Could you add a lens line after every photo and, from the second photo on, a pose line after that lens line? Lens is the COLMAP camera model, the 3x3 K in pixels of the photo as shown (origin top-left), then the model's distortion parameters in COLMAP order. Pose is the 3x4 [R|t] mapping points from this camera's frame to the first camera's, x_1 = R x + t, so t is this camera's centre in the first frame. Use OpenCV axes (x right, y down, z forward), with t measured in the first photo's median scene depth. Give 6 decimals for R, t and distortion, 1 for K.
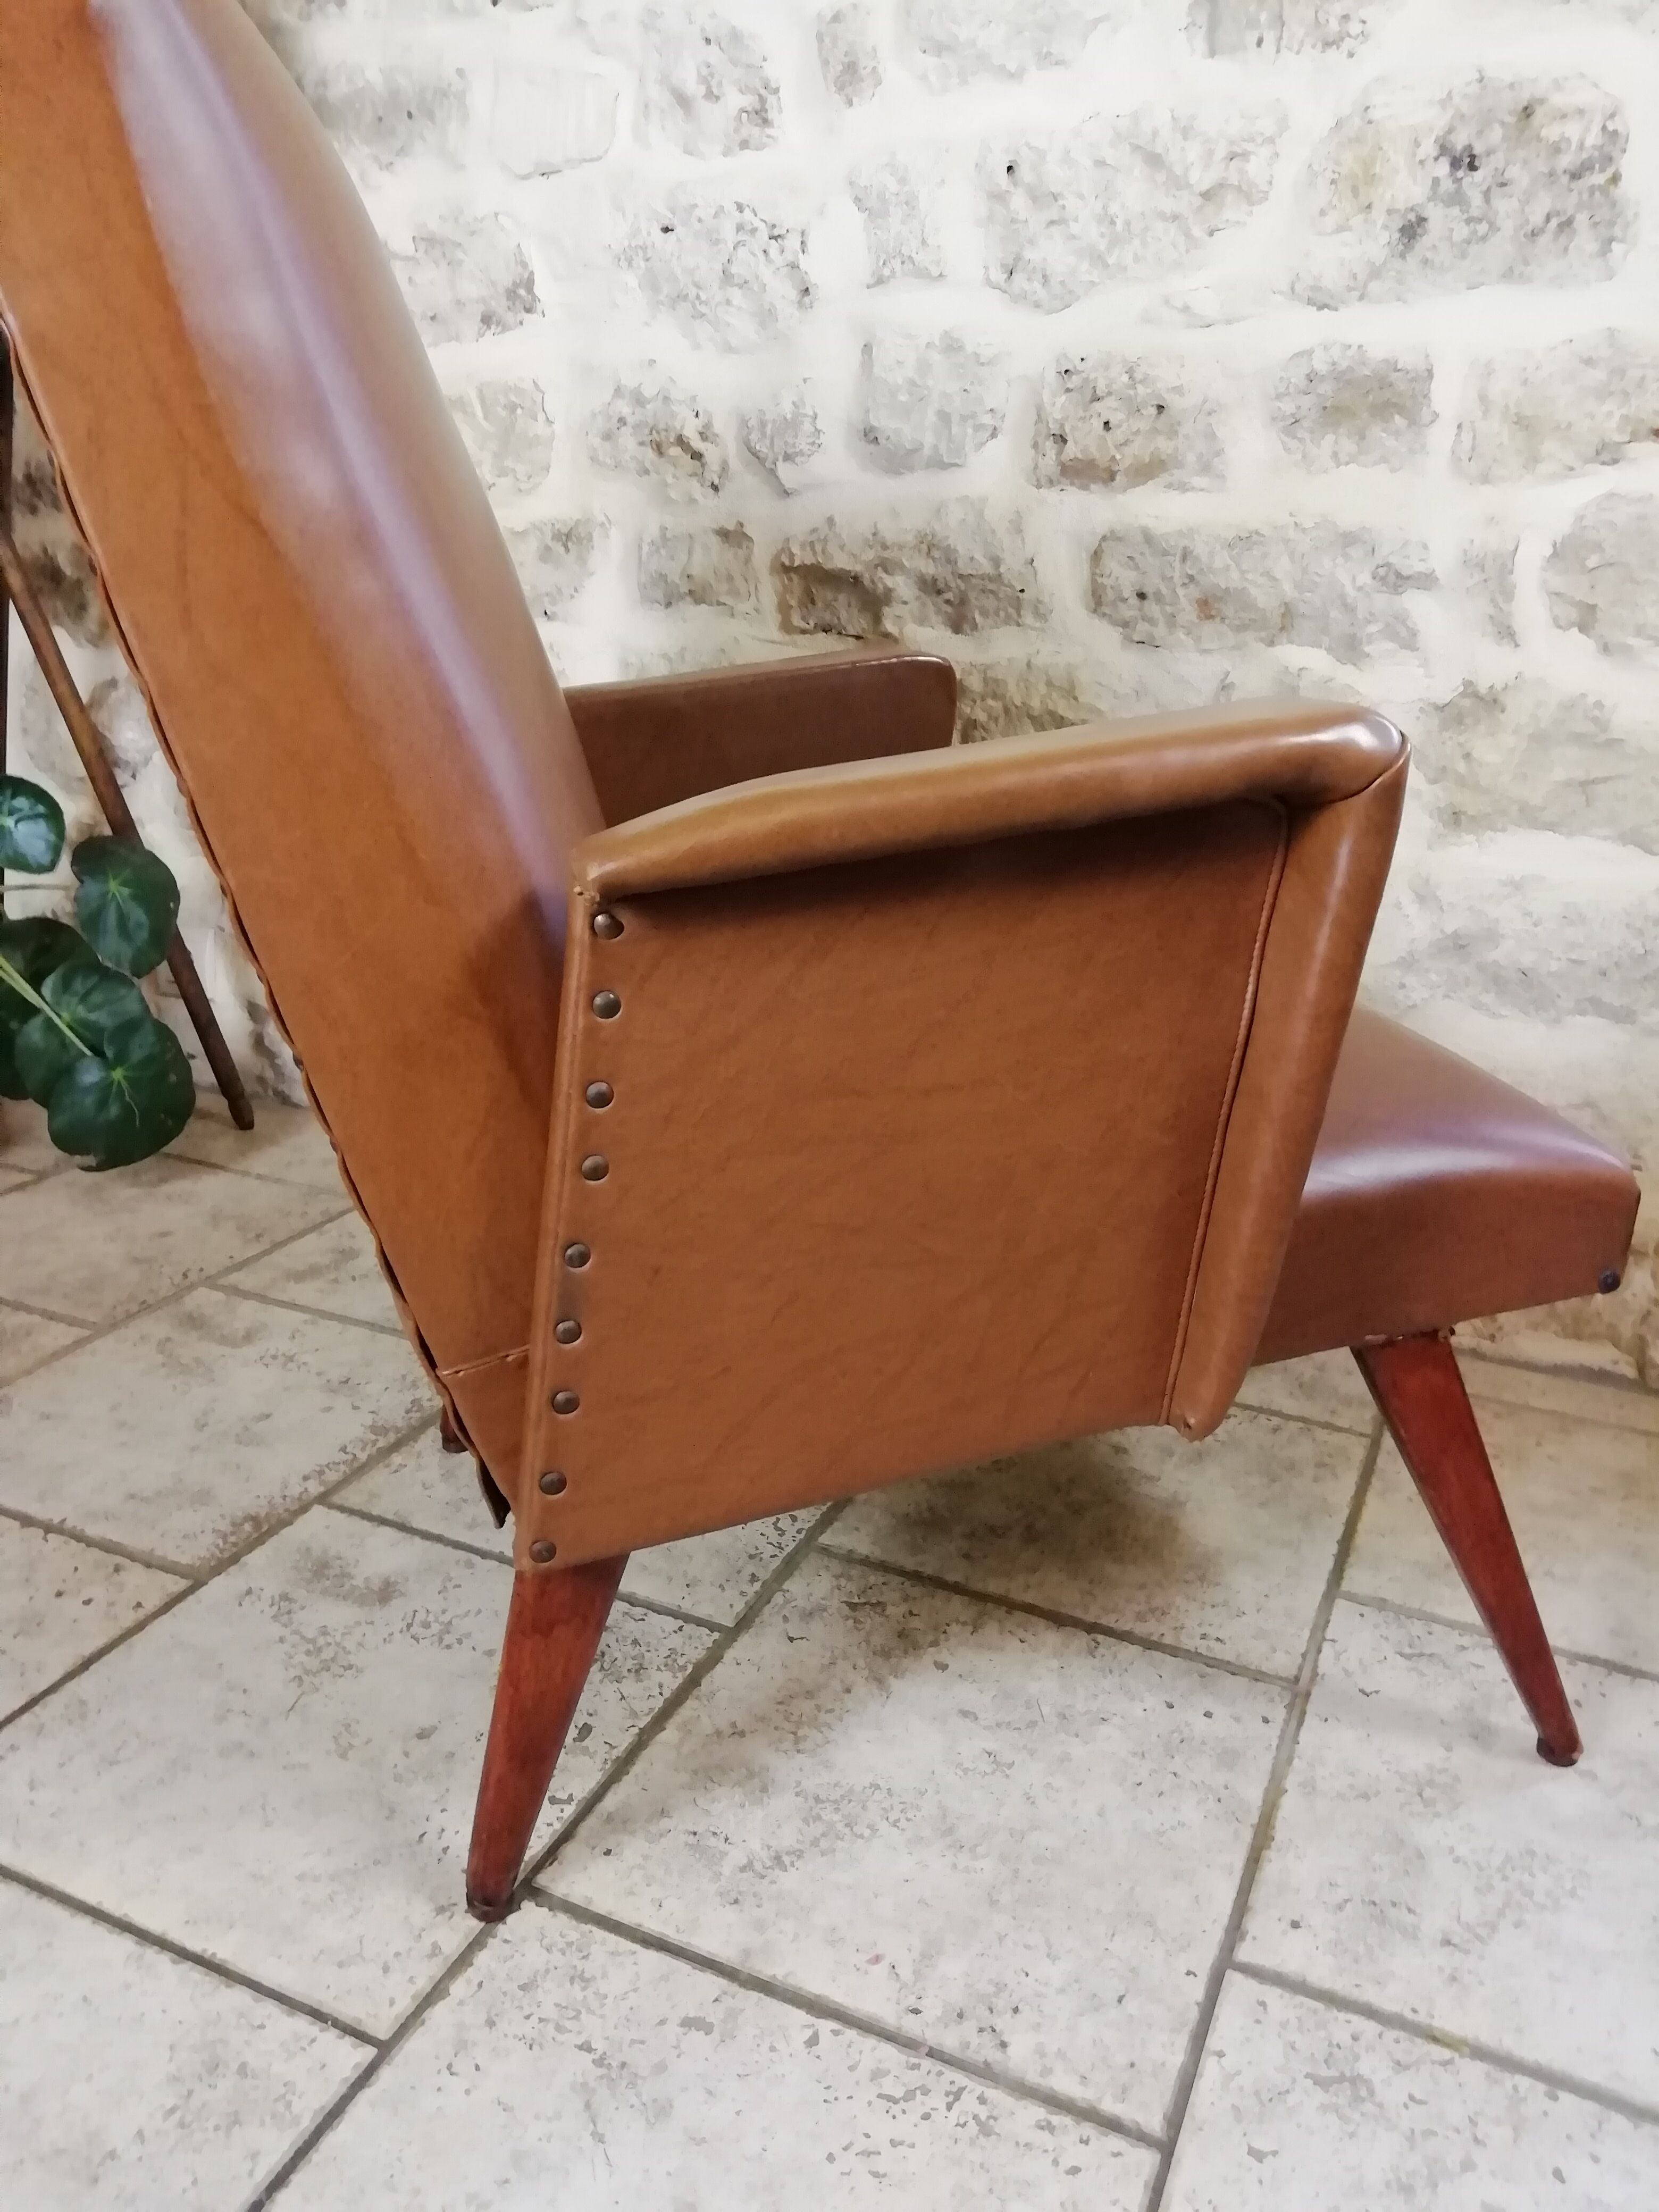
lens RADIAL K [[1668.1, 0, 841.4], [0, 1668.1, 1088.7], [0, 0, 1]] dist [0.023218, -0.003112]
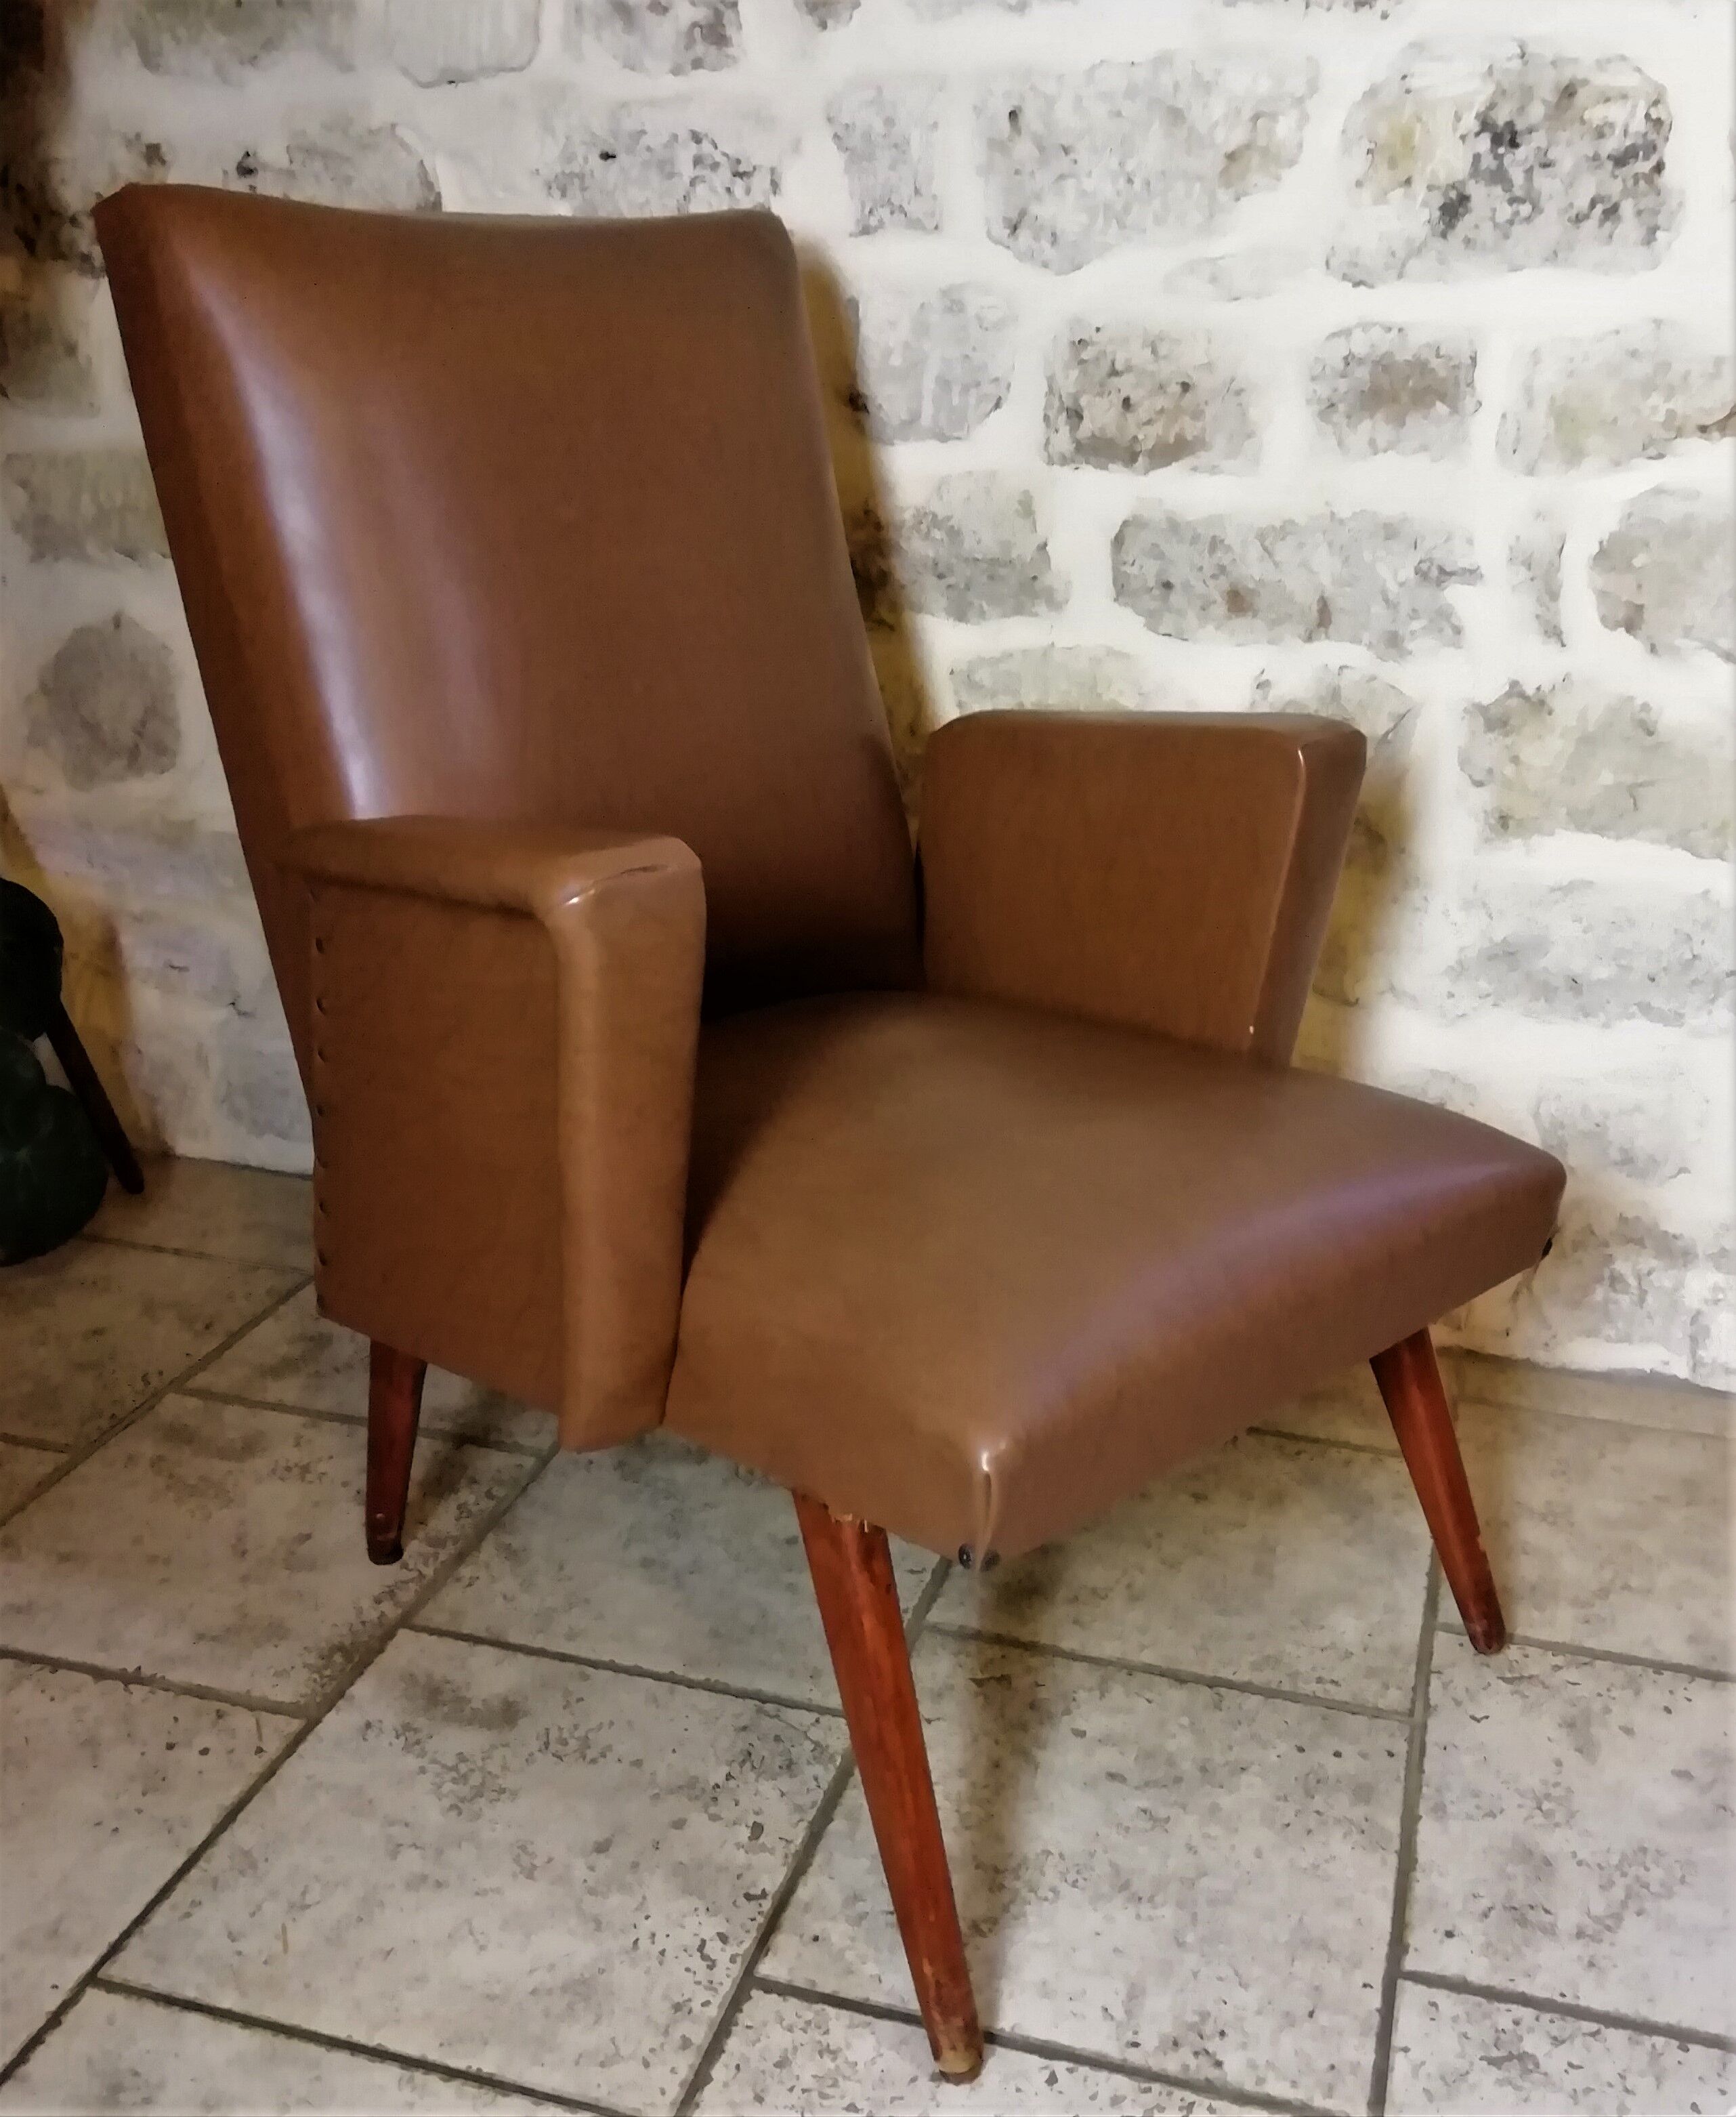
lens RADIAL K [[2110.8, 0, 888.8], [0, 2110.8, 1192.4], [0, 0, 1]] dist [0.028064, 0.000000]
pose [[0.990644, -0.065713, 0.119610, -0.147177], [0.053505, 0.993287, 0.102560, -0.096628], [-0.125547, -0.095200, 0.987509, -0.184399]]
